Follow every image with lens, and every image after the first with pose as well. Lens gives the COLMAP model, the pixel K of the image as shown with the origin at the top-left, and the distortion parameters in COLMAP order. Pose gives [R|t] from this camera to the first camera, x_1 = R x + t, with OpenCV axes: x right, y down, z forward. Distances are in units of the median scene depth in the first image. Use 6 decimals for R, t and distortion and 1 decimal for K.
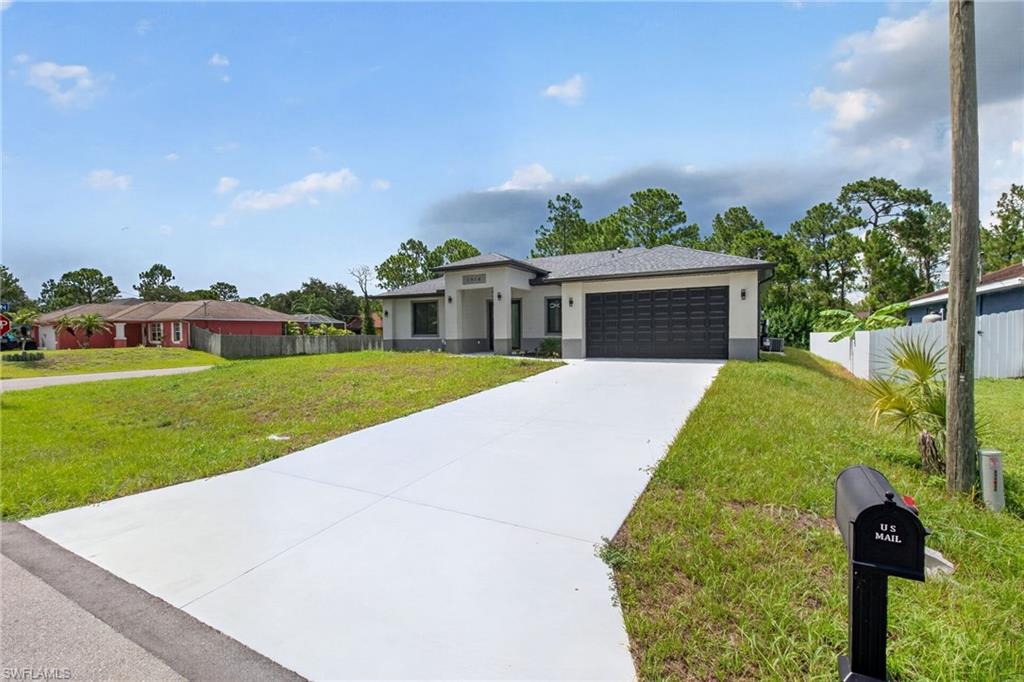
lens RADIAL K [[466.7, 0, 512.8], [0, 466.7, 340.5], [0, 0, 1]] dist [0.001184, -0.000073]
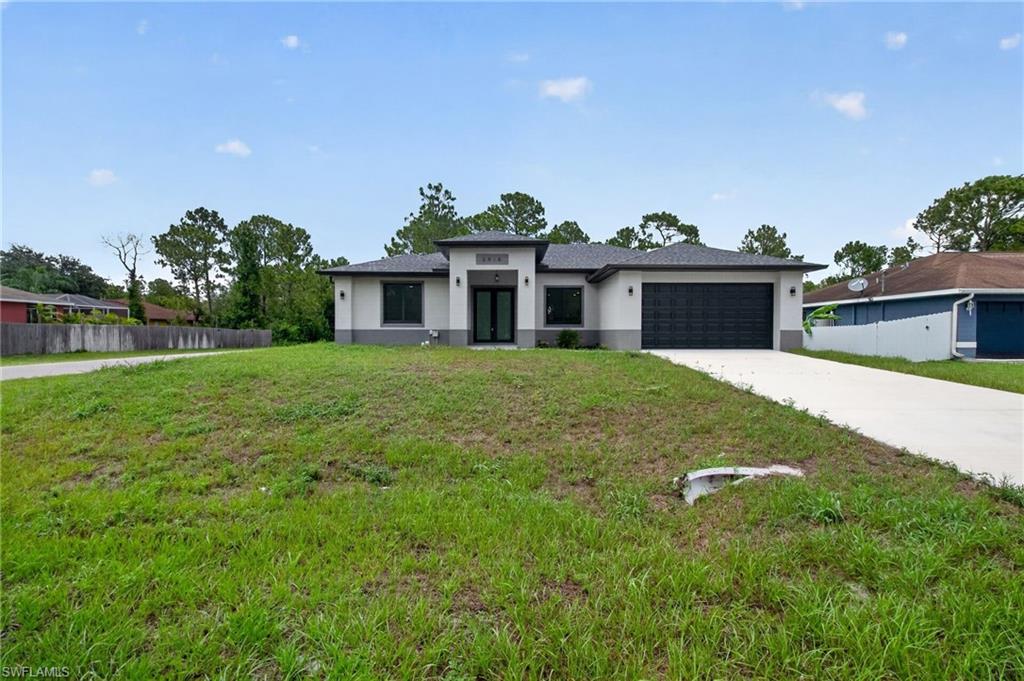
lens RADIAL K [[440.4, 0, 513.7], [0, 440.4, 339.2], [0, 0, 1]] dist [0.001158, -0.000151]
pose [[0.870336, 0.001160, 0.492456, -0.204584], [-0.003507, 0.999986, 0.003843, 0.005386], [-0.492445, -0.005072, 0.870329, 0.130220]]
